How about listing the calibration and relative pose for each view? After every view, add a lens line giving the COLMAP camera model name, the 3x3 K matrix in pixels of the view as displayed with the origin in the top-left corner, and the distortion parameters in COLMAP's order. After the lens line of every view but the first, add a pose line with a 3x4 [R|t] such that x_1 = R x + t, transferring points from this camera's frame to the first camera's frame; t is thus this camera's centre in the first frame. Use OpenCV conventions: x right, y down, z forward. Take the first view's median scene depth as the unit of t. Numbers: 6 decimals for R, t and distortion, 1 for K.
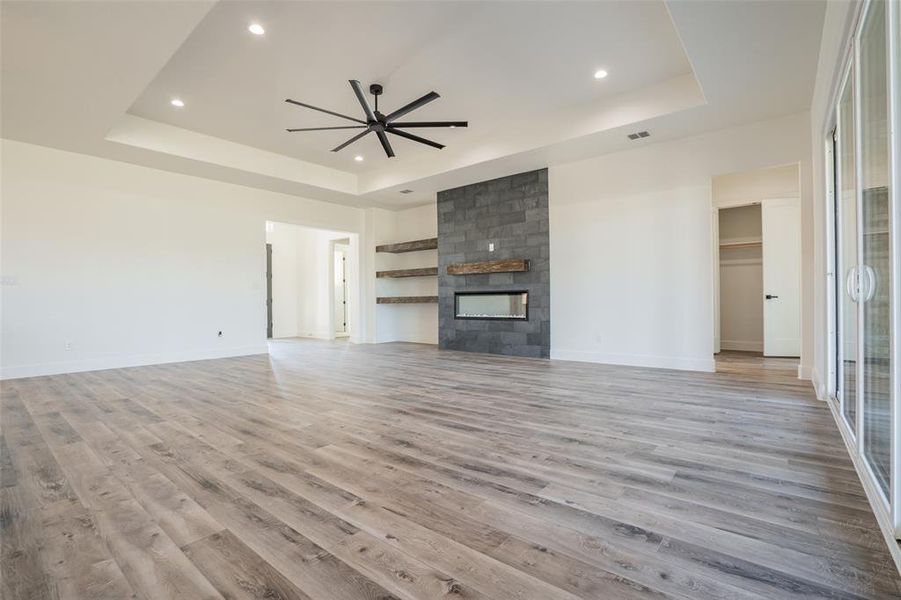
lens RADIAL K [[416.2, 0, 451.7], [0, 416.2, 302.5], [0, 0, 1]] dist [-0.062879, 0.025548]
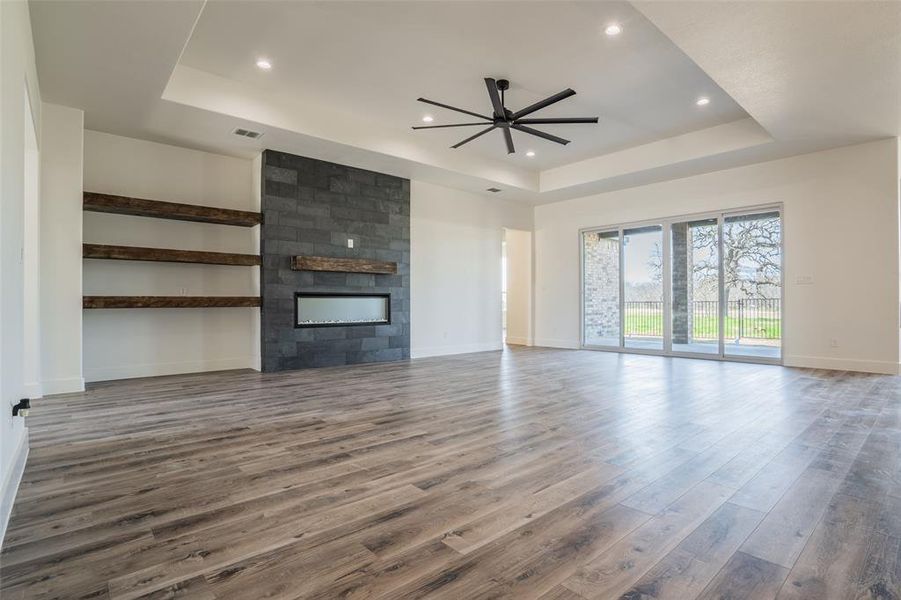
lens RADIAL K [[416.2, 0, 451.7], [0, 416.2, 302.5], [0, 0, 1]] dist [-0.062879, 0.025548]
pose [[0.209738, 0.007120, 0.977732, -0.738514], [0.001609, 0.999970, -0.007627, -0.000357], [-0.977756, 0.003173, 0.209720, 0.626664]]
